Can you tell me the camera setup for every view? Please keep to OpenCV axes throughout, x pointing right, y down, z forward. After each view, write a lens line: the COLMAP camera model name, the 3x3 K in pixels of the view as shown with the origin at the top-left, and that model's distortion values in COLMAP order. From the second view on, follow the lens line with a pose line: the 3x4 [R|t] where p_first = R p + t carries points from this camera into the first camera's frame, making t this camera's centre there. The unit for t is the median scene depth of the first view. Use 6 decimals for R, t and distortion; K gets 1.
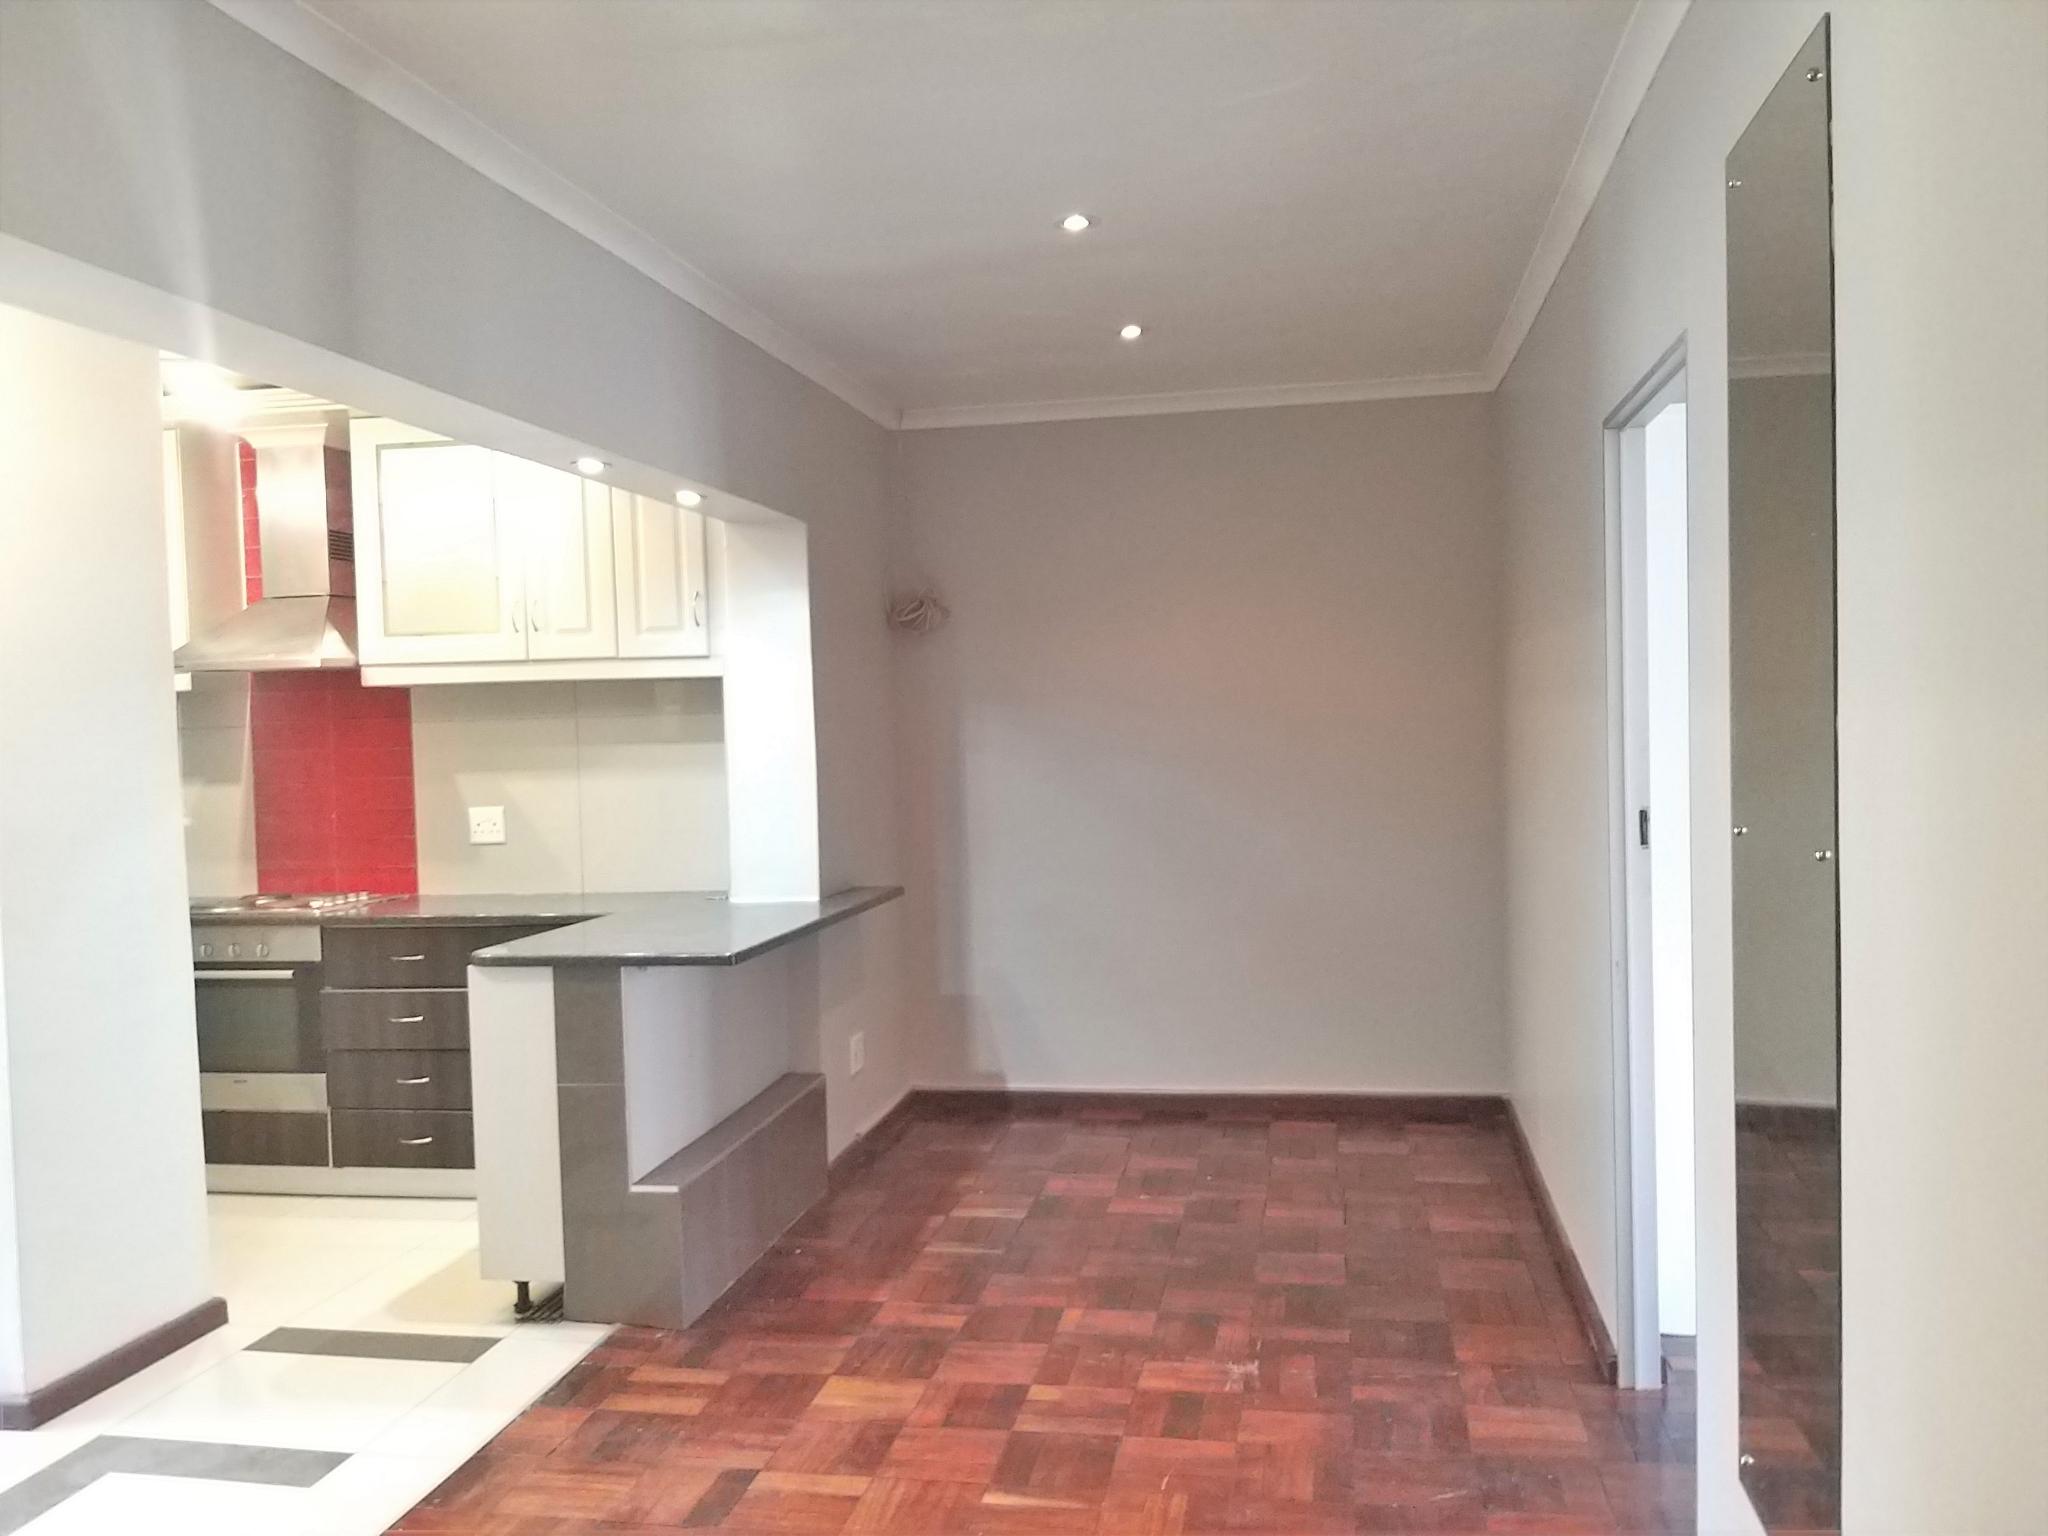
lens RADIAL K [[1634.9, 0, 1031.4], [0, 1634.9, 779.8], [0, 0, 1]] dist [0.047306, -0.067332]
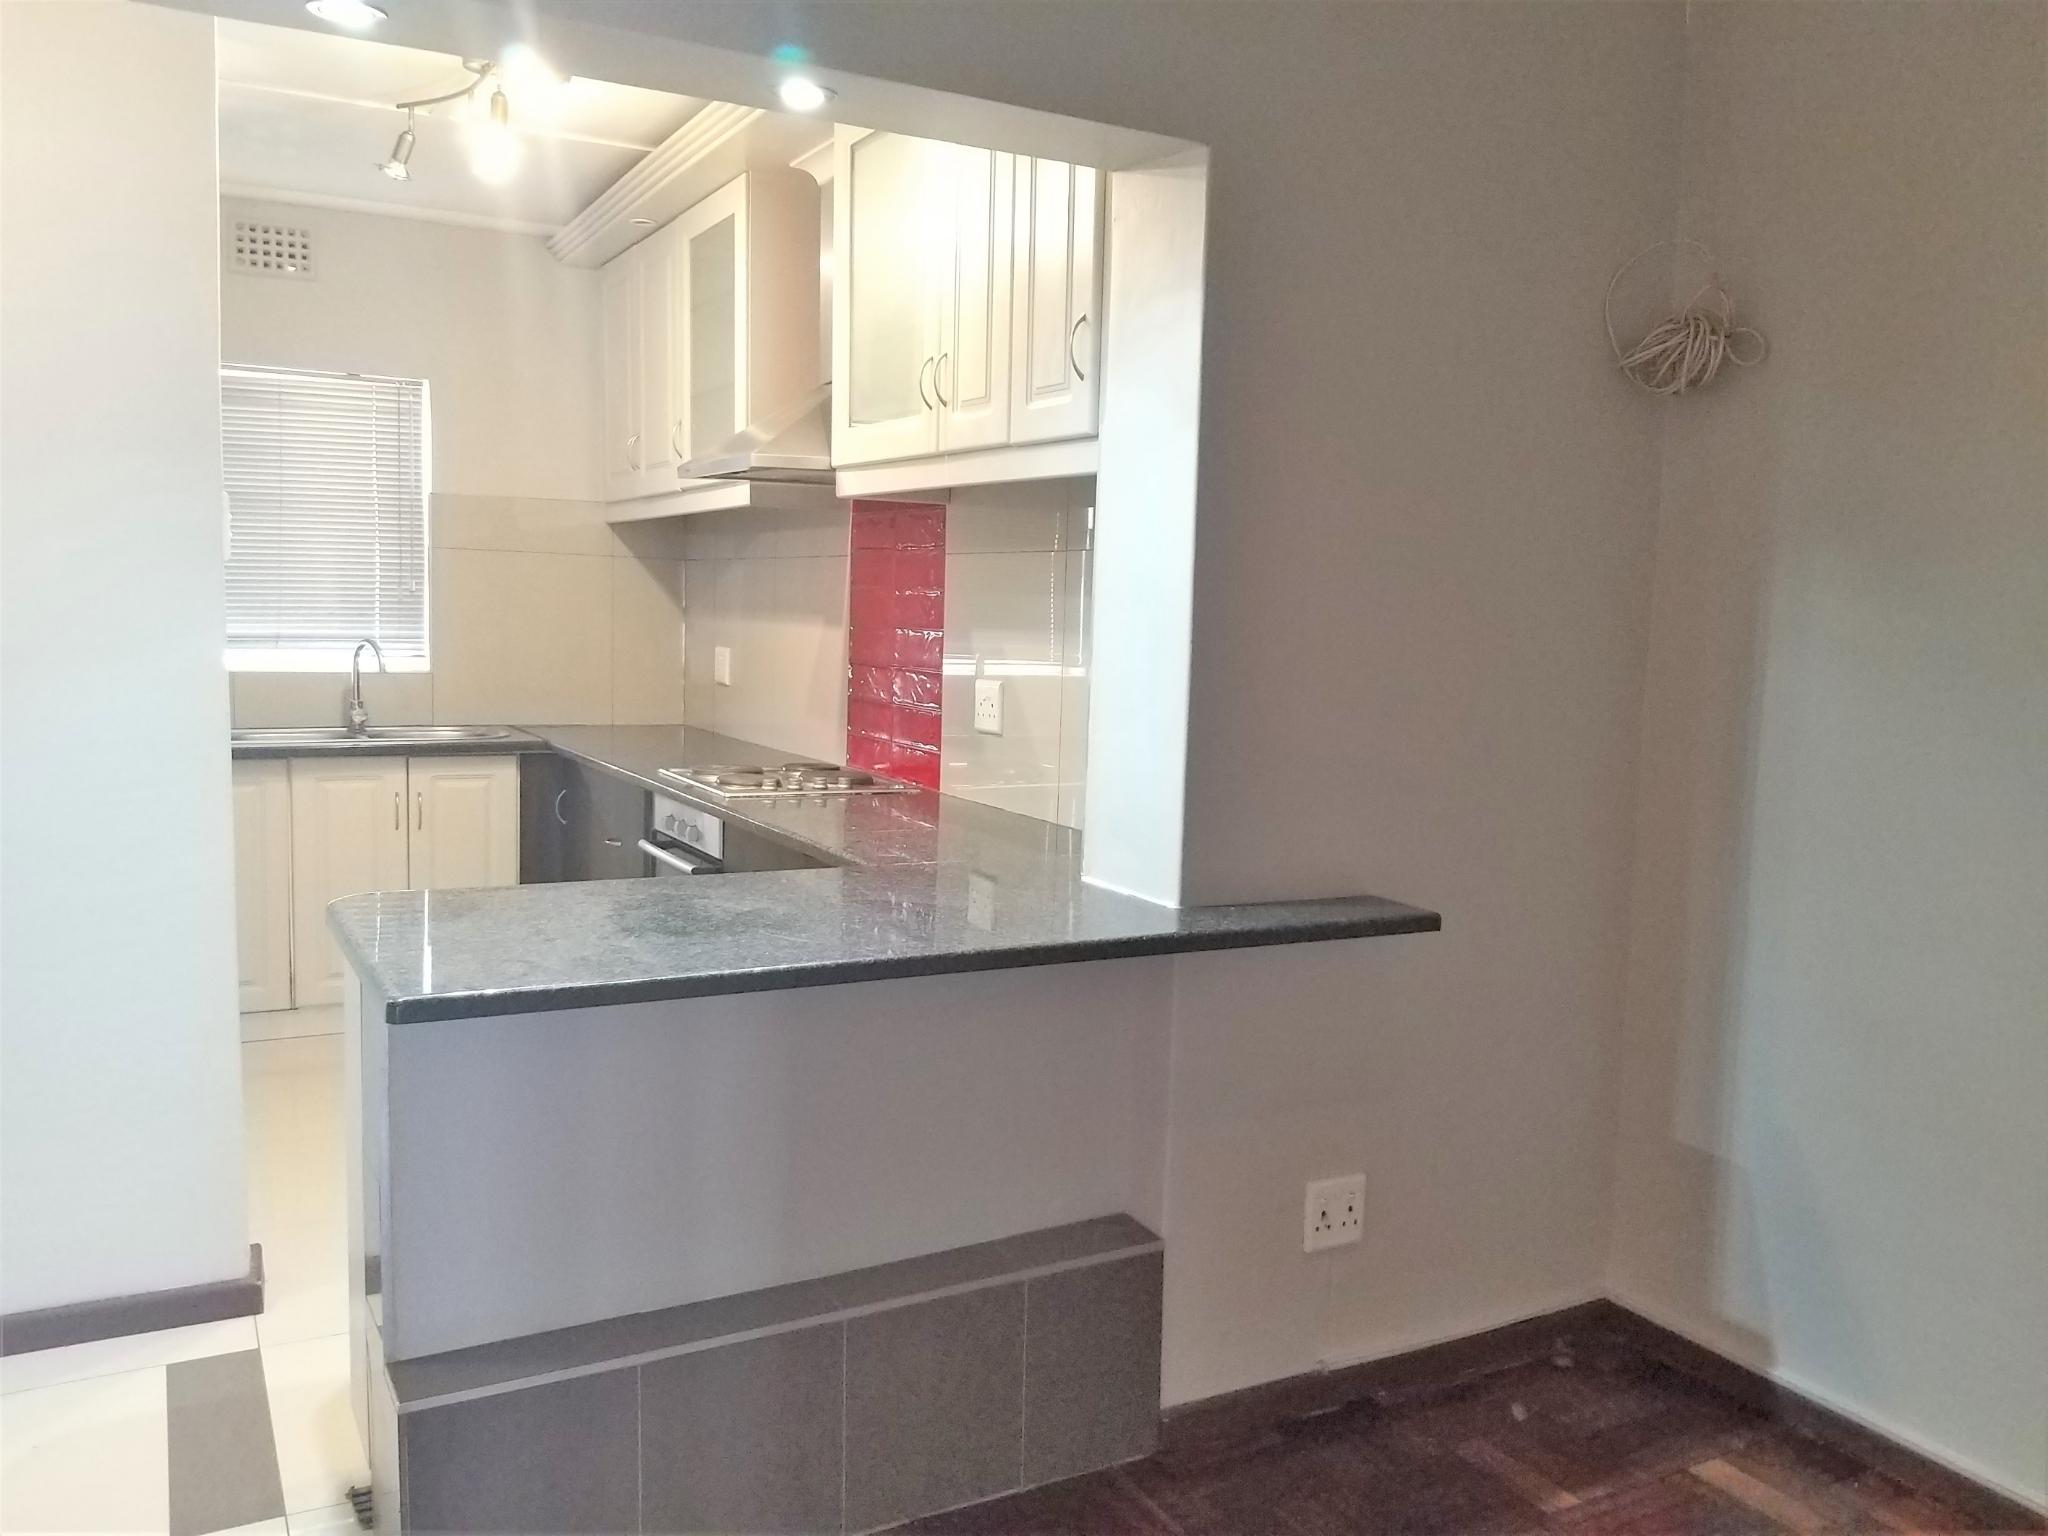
lens RADIAL K [[1634.9, 0, 1031.4], [0, 1634.9, 779.8], [0, 0, 1]] dist [0.047306, -0.067332]
pose [[0.628182, 0.129529, -0.767209, 0.224091], [-0.075035, 0.991535, 0.105964, -0.016996], [0.774440, -0.008997, 0.632584, 0.630987]]
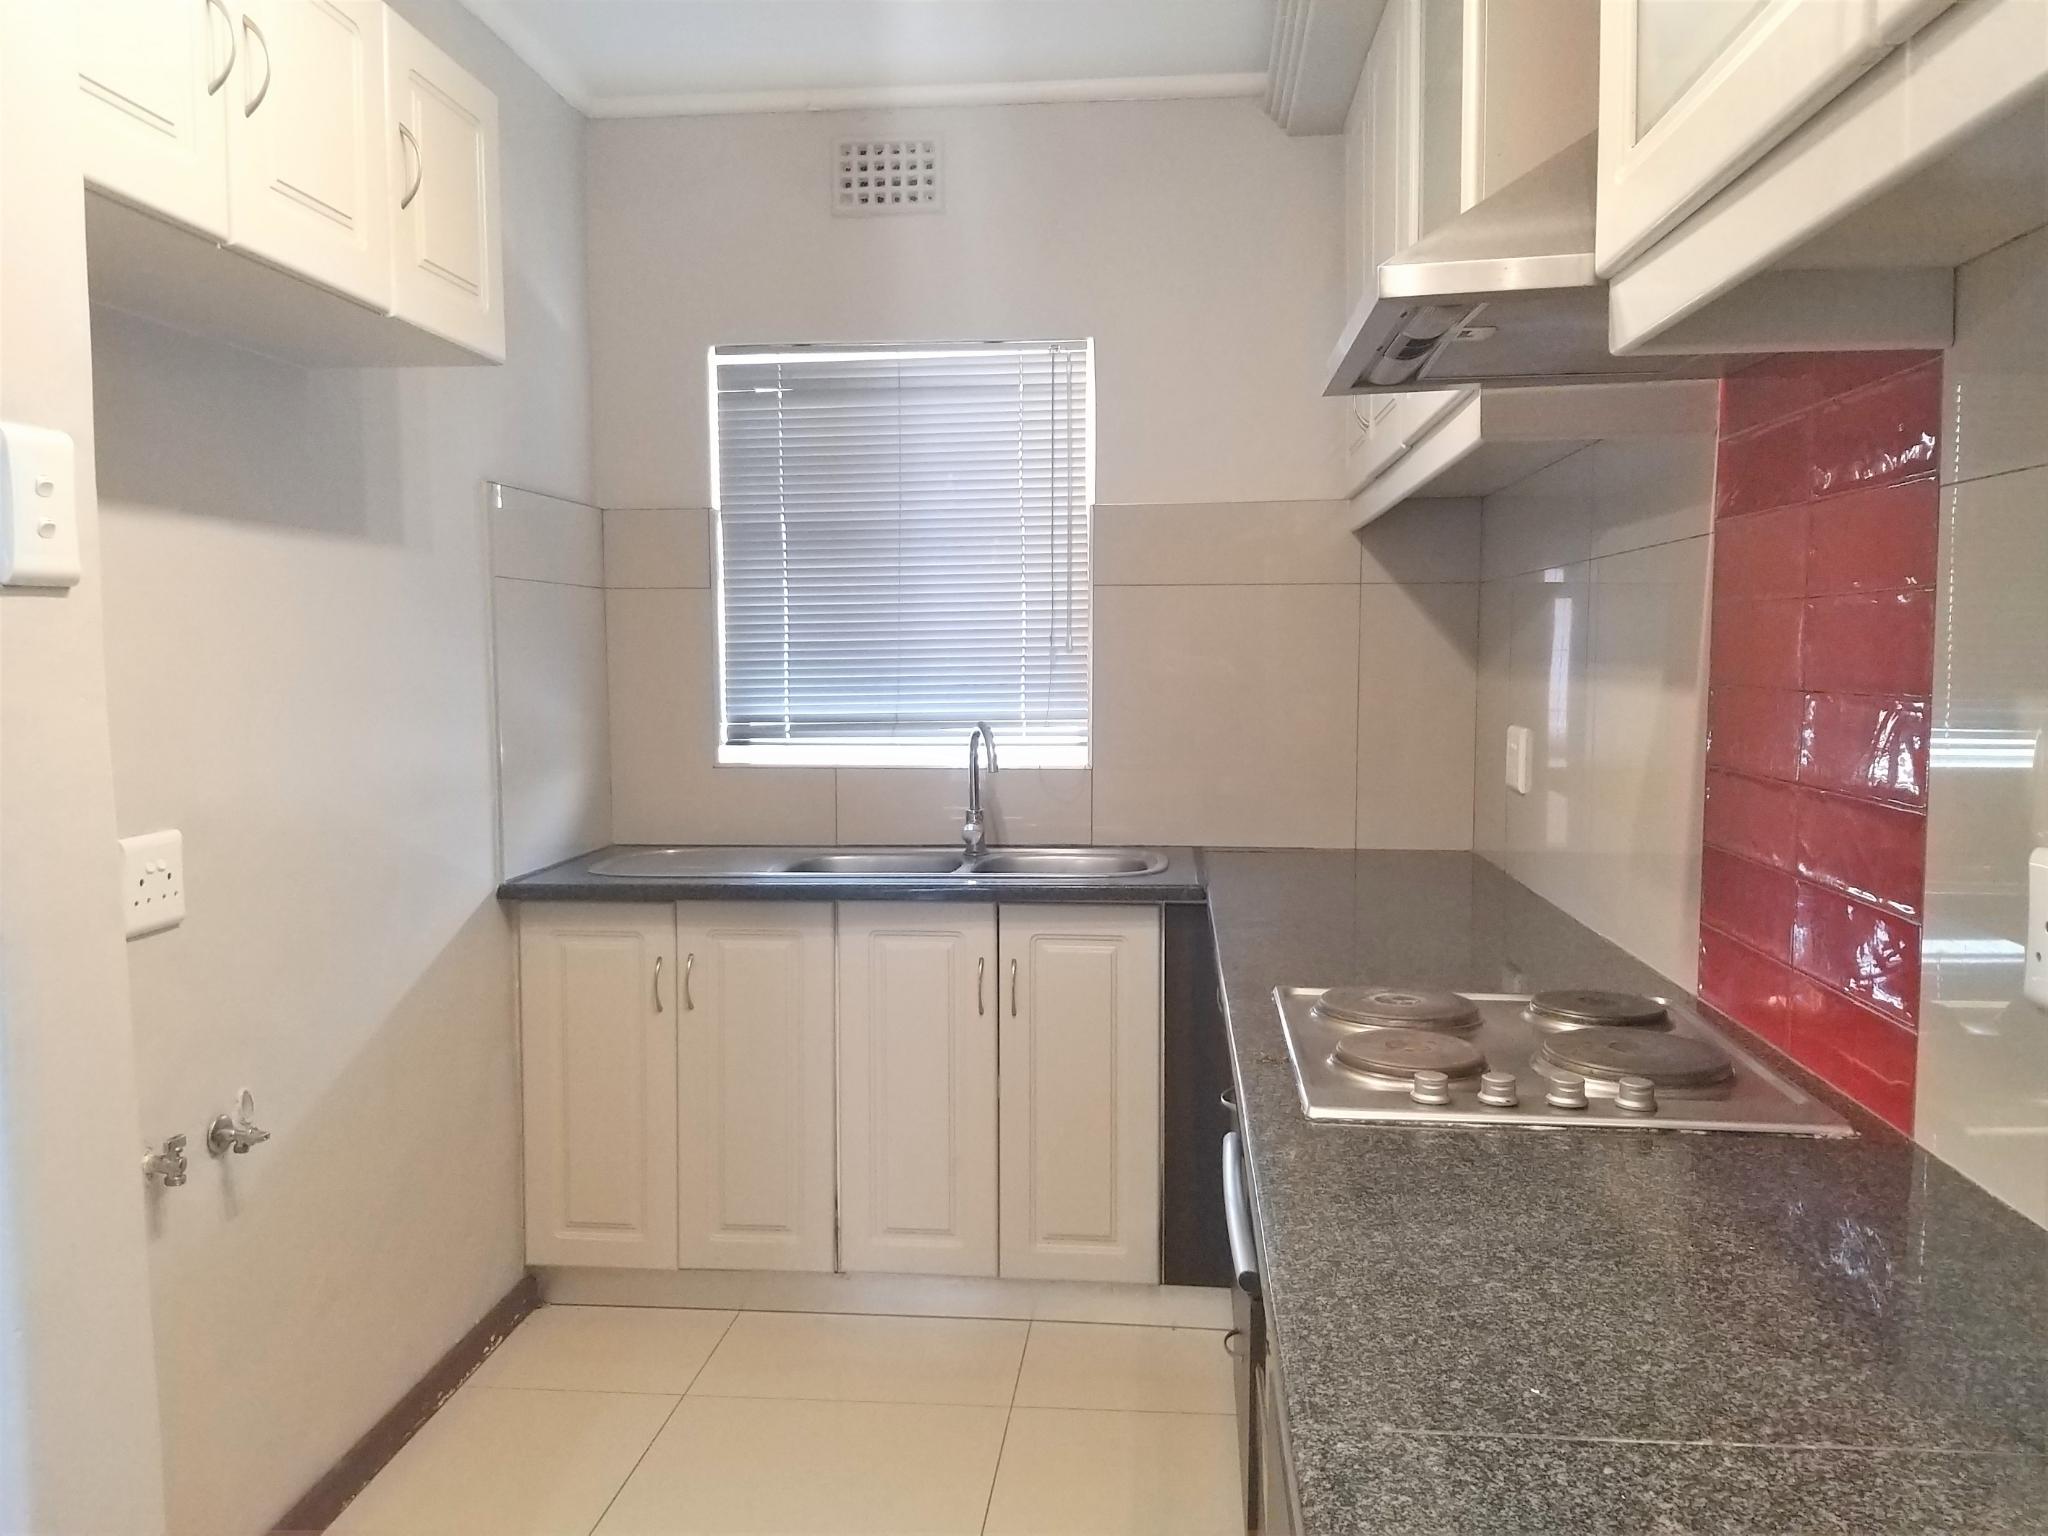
lens RADIAL K [[1634.9, 0, 1031.4], [0, 1634.9, 779.8], [0, 0, 1]] dist [0.047306, -0.067332]
pose [[0.098969, 0.105043, -0.989531, -0.140460], [-0.036959, 0.994115, 0.101833, -0.010807], [0.994404, 0.026493, 0.102269, 0.908080]]
